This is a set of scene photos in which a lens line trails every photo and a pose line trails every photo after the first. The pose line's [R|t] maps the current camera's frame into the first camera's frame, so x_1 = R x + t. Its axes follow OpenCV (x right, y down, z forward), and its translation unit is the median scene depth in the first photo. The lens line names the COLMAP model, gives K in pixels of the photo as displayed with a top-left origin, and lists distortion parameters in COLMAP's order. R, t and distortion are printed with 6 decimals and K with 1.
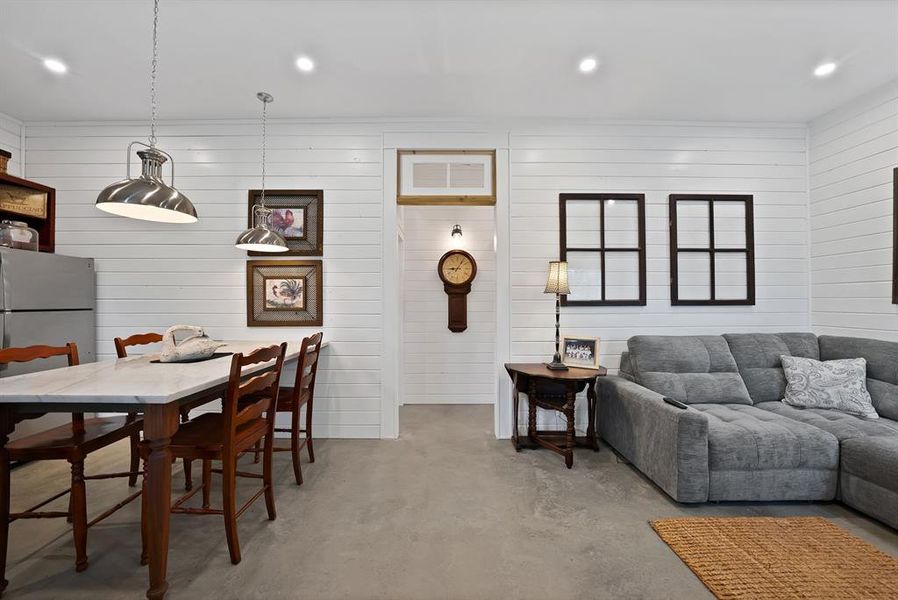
lens RADIAL K [[325.5, 0, 447.2], [0, 325.5, 301.7], [0, 0, 1]] dist [-0.026273, 0.005142]
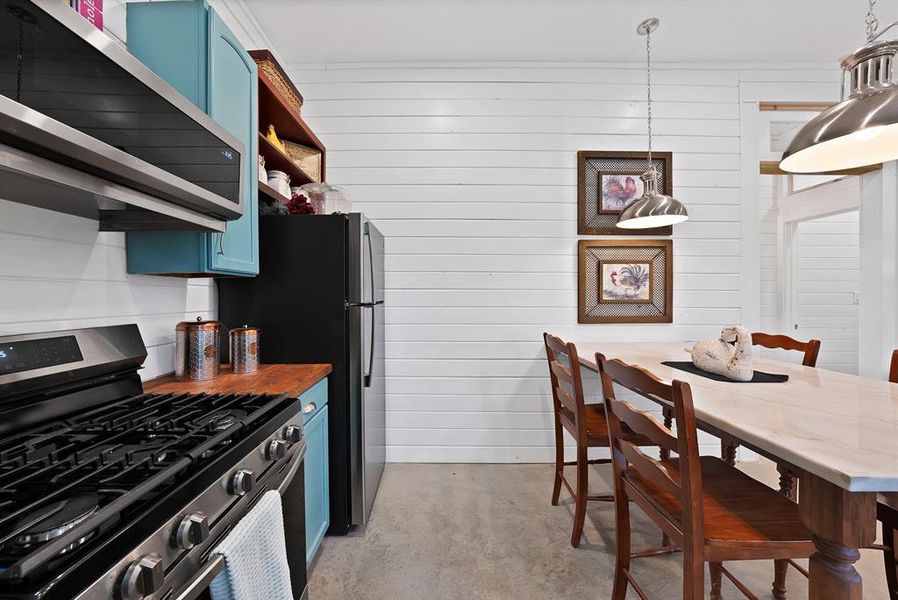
lens RADIAL K [[325.5, 0, 441.2], [0, 325.5, 297.3], [0, 0, 1]] dist [-0.026273, 0.005142]
pose [[0.999964, 0.000318, -0.008467, -0.975680], [-0.000229, 0.999945, 0.010503, 0.004102], [0.008470, -0.010501, 0.999909, 0.208466]]
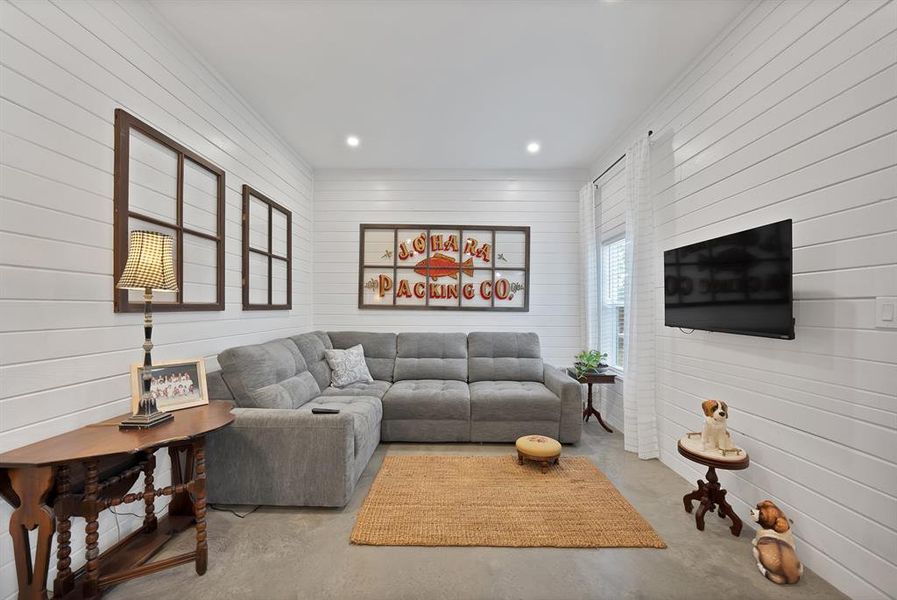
lens RADIAL K [[325.1, 0, 442.9], [0, 325.1, 307.3], [0, 0, 1]] dist [-0.026273, 0.005142]
pose [[0.018810, 0.005128, 0.999810, -0.185593], [-0.007003, 0.999963, -0.004997, 0.004447], [-0.999799, -0.006907, 0.018845, 0.449757]]
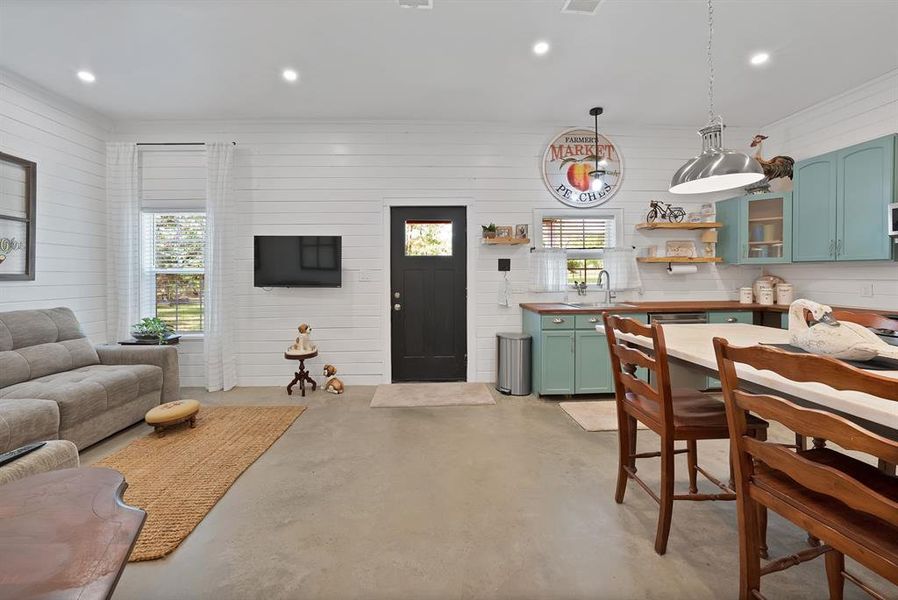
lens RADIAL K [[325.5, 0, 430.9], [0, 325.5, 276.8], [0, 0, 1]] dist [-0.026273, 0.005142]
pose [[-0.999613, 0.006730, -0.026995, 0.009603], [0.006744, 0.999977, -0.000452, 0.011430], [0.026991, -0.000634, -0.999635, 1.103065]]
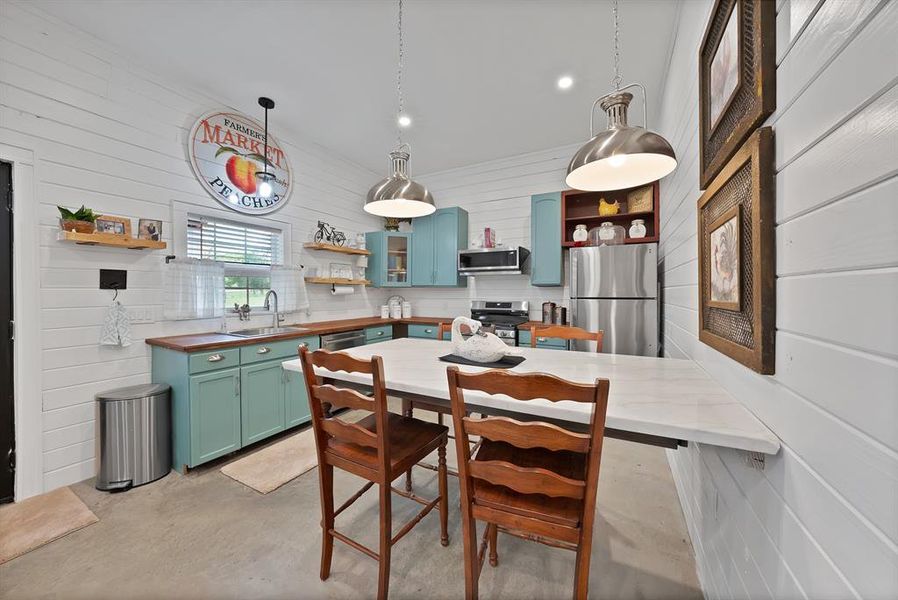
lens RADIAL K [[325.5, 0, 451.1], [0, 325.5, 294.9], [0, 0, 1]] dist [-0.026273, 0.005142]
pose [[-0.472512, 0.006199, -0.881303, -0.020298], [0.006643, 0.999972, 0.003472, 0.006166], [0.881299, -0.004214, -0.472540, 0.921814]]
